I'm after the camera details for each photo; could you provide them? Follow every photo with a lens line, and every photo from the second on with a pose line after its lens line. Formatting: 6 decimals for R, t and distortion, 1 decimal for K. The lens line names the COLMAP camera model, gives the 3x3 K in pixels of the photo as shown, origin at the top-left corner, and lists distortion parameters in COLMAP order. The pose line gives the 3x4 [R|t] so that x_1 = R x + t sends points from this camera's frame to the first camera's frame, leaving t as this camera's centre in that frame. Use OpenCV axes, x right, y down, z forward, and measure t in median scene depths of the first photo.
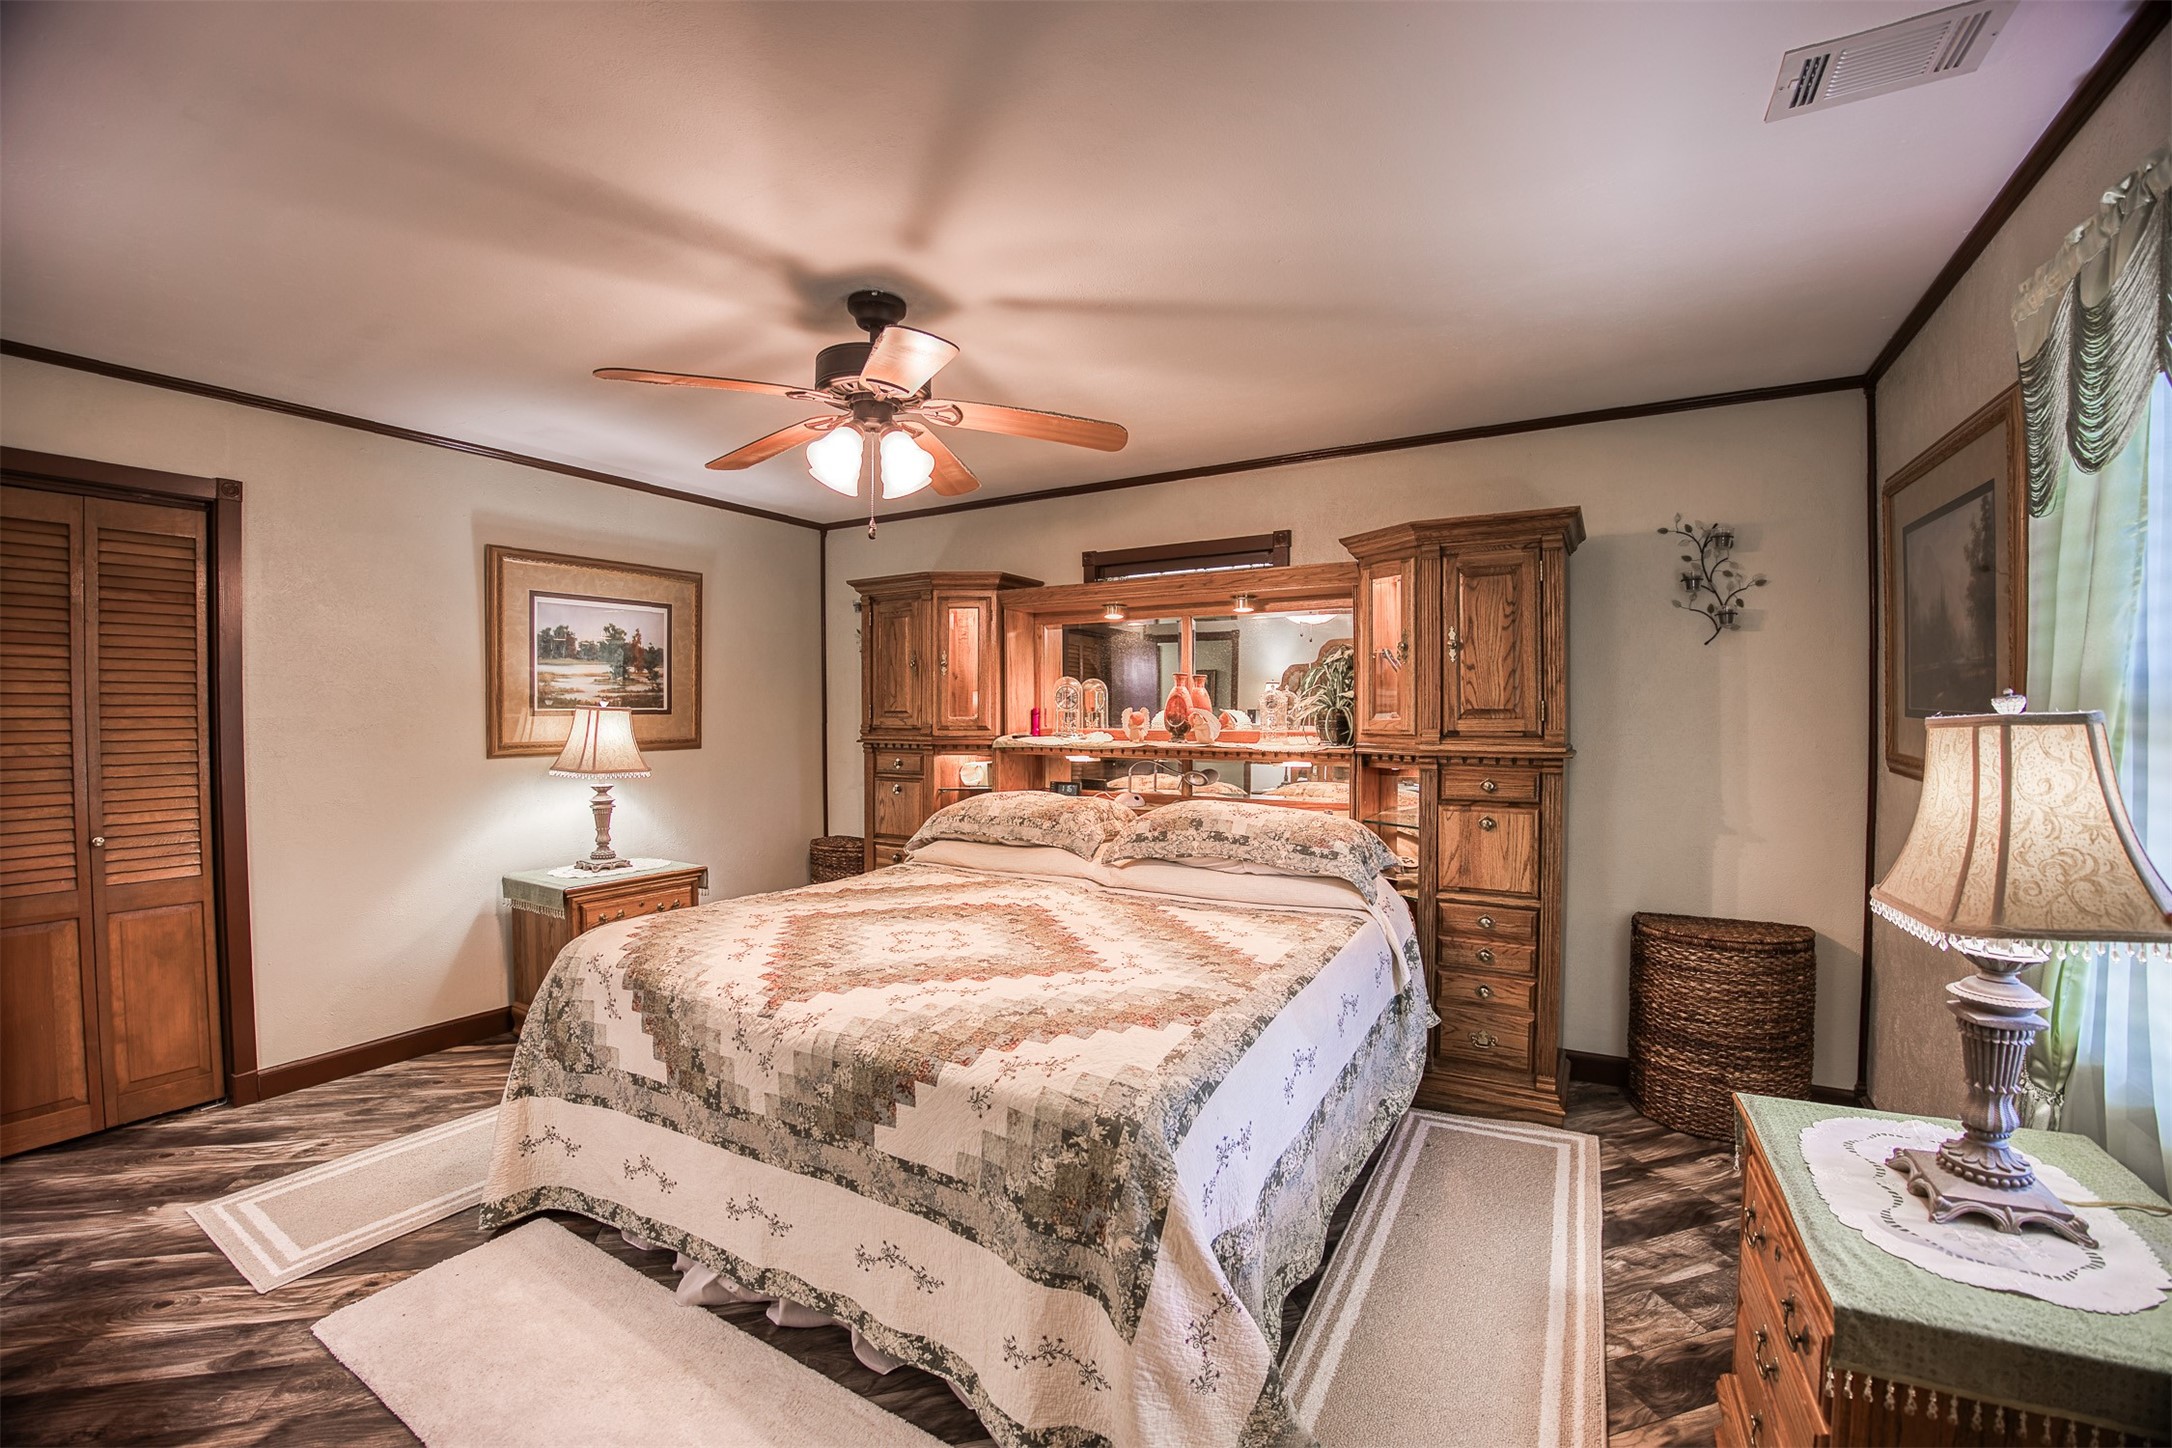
lens RADIAL K [[860.0, 0, 1086.5], [0, 860.0, 721.1], [0, 0, 1]] dist [-0.061708, 0.000032]
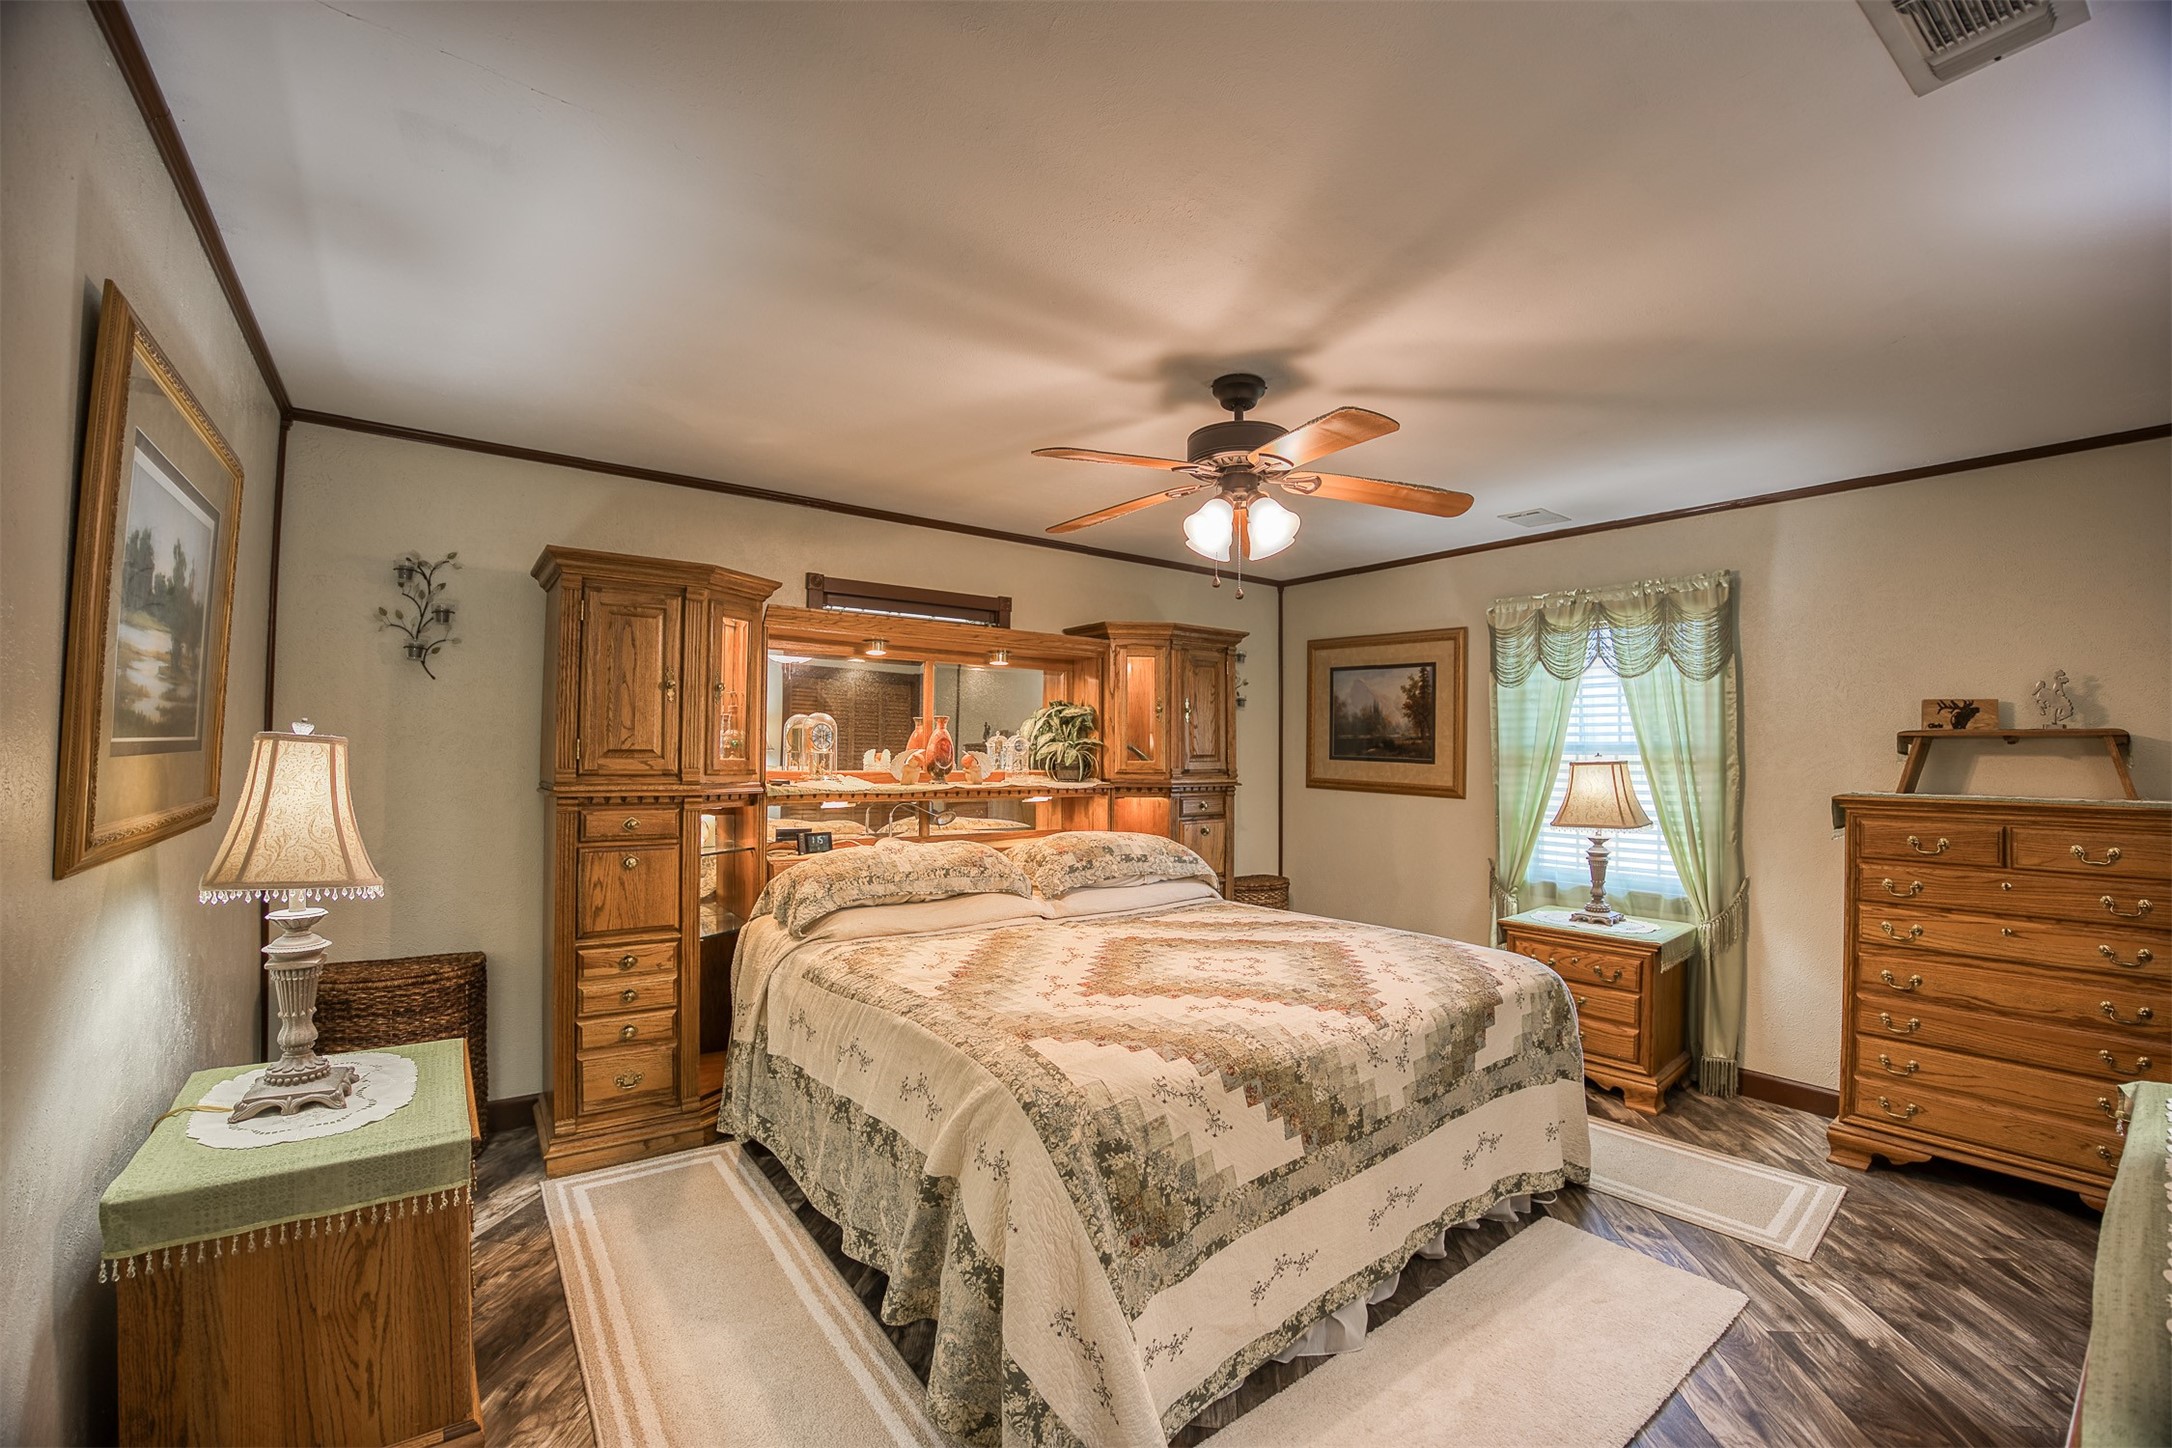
lens RADIAL K [[860.0, 0, 1083.5], [0, 860.0, 722.7], [0, 0, 1]] dist [-0.061708, 0.000032]
pose [[0.403670, 0.037354, 0.914142, -1.384608], [-0.002172, 0.999202, -0.039871, -0.012795], [-0.914902, 0.014109, 0.403429, 0.780627]]
